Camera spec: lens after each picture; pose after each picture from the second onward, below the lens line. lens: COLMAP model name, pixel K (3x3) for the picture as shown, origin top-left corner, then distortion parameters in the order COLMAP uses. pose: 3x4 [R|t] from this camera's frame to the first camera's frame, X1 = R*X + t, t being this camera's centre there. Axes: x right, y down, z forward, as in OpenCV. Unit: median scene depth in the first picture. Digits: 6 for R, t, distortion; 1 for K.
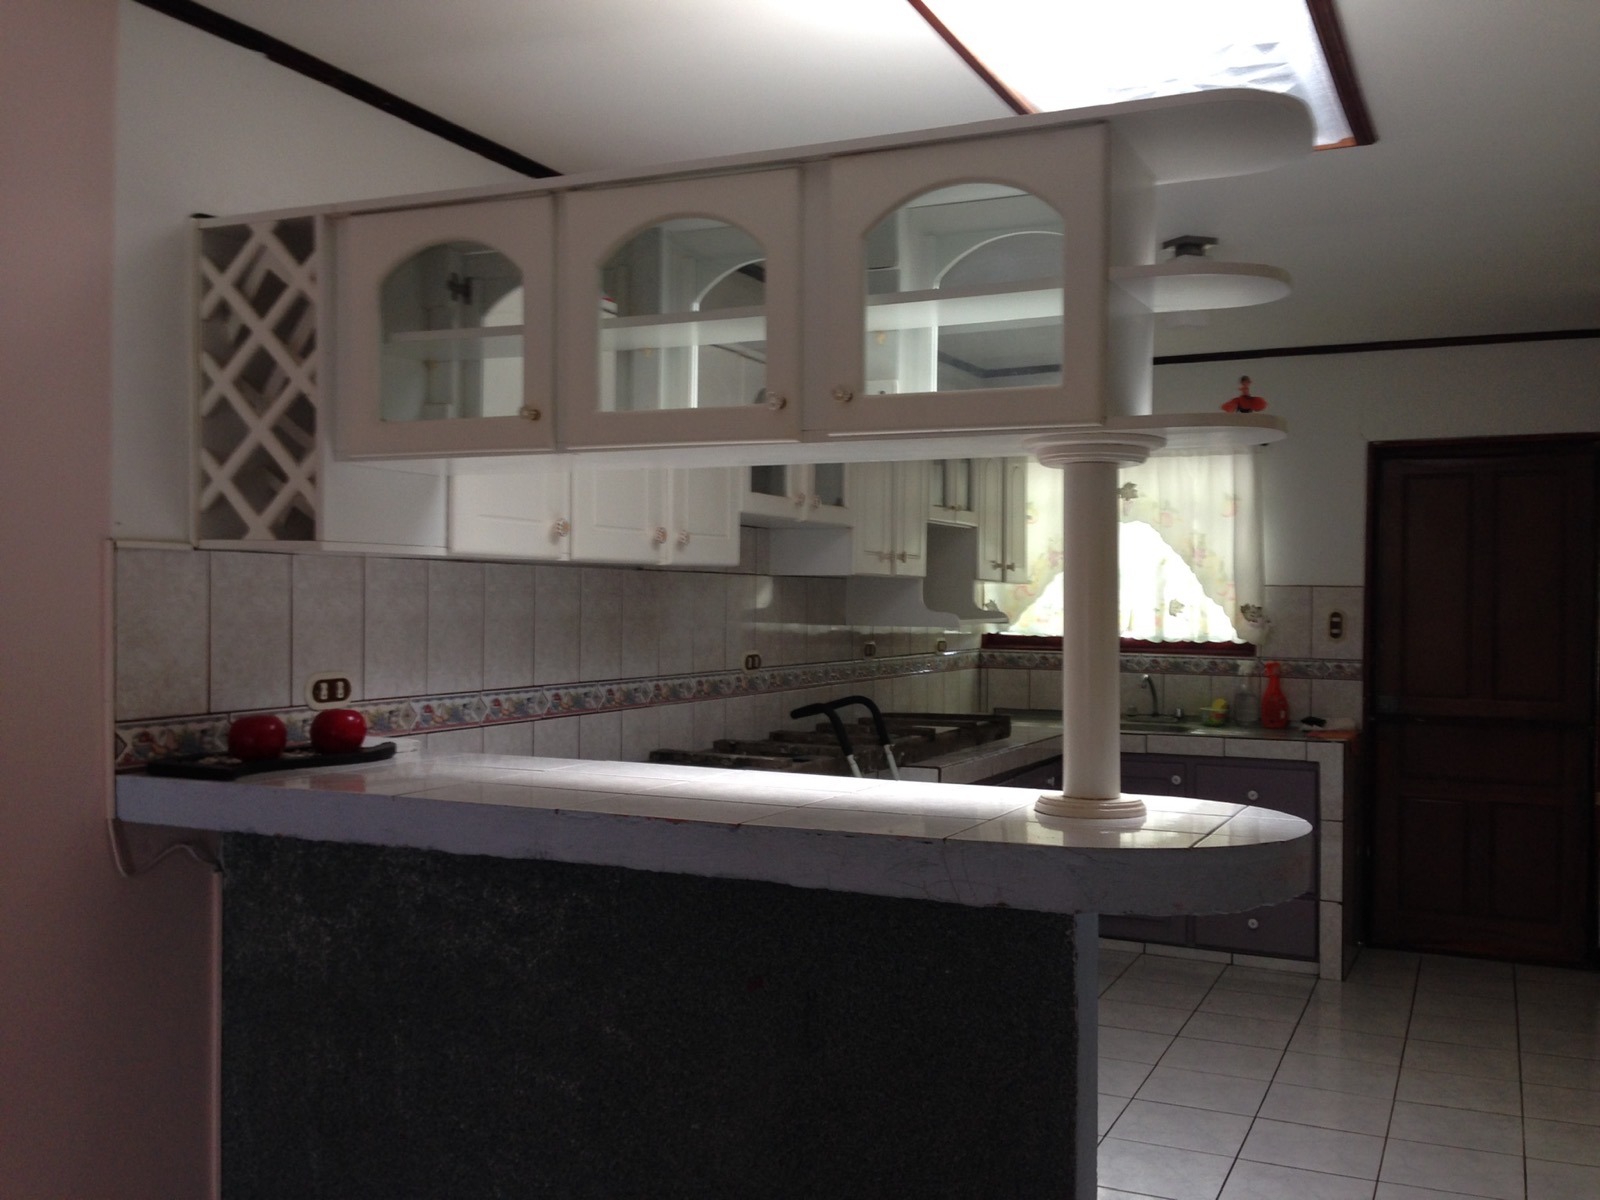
lens RADIAL K [[1504.5, 0, 811.7], [0, 1504.5, 591.3], [0, 0, 1]] dist [0.065253, -0.002846]
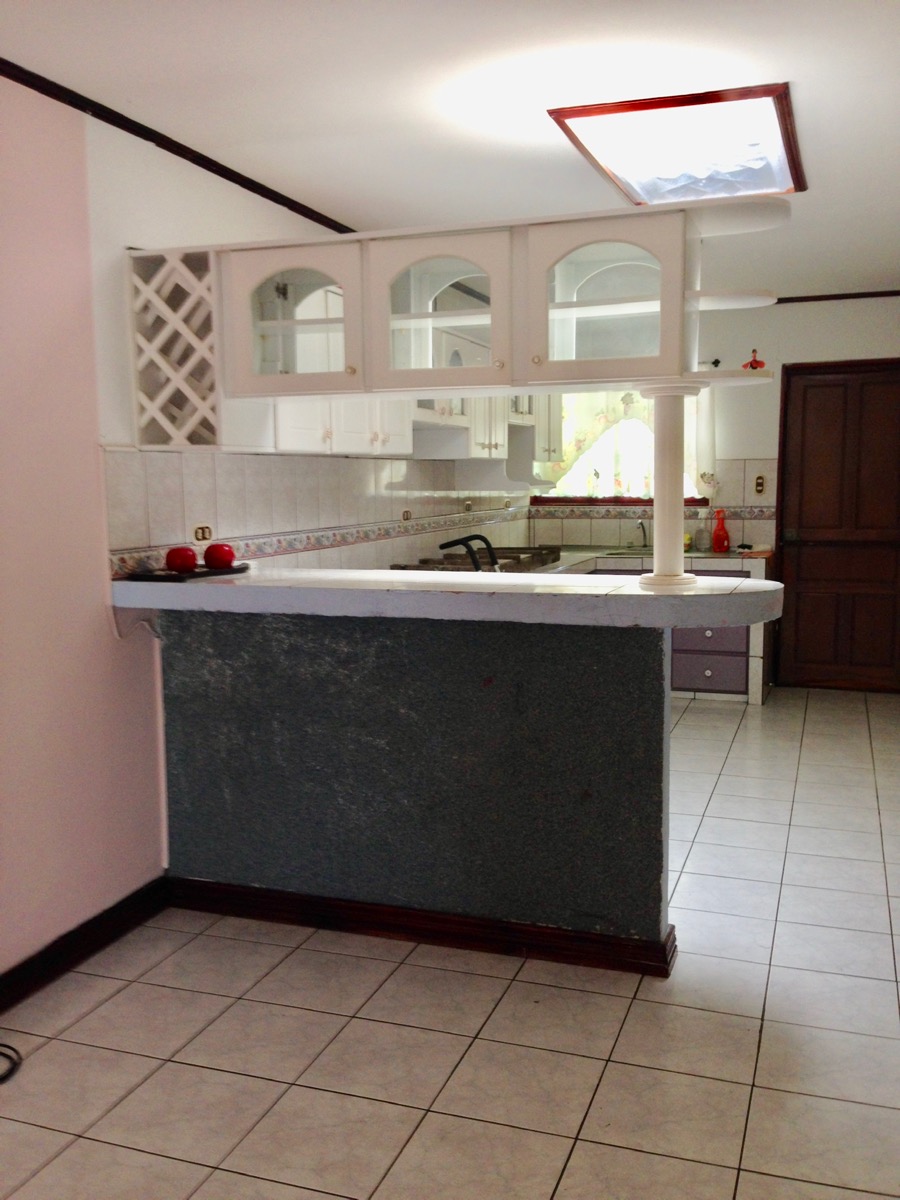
lens RADIAL K [[1128.3, 0, 450.0], [0, 1128.3, 600.0], [0, 0, 1]] dist [0.065253, -0.002846]
pose [[0.995784, -0.029379, 0.086893, -0.130608], [0.019196, 0.993090, 0.115776, -0.001548], [-0.089694, -0.113620, 0.989467, -0.236302]]
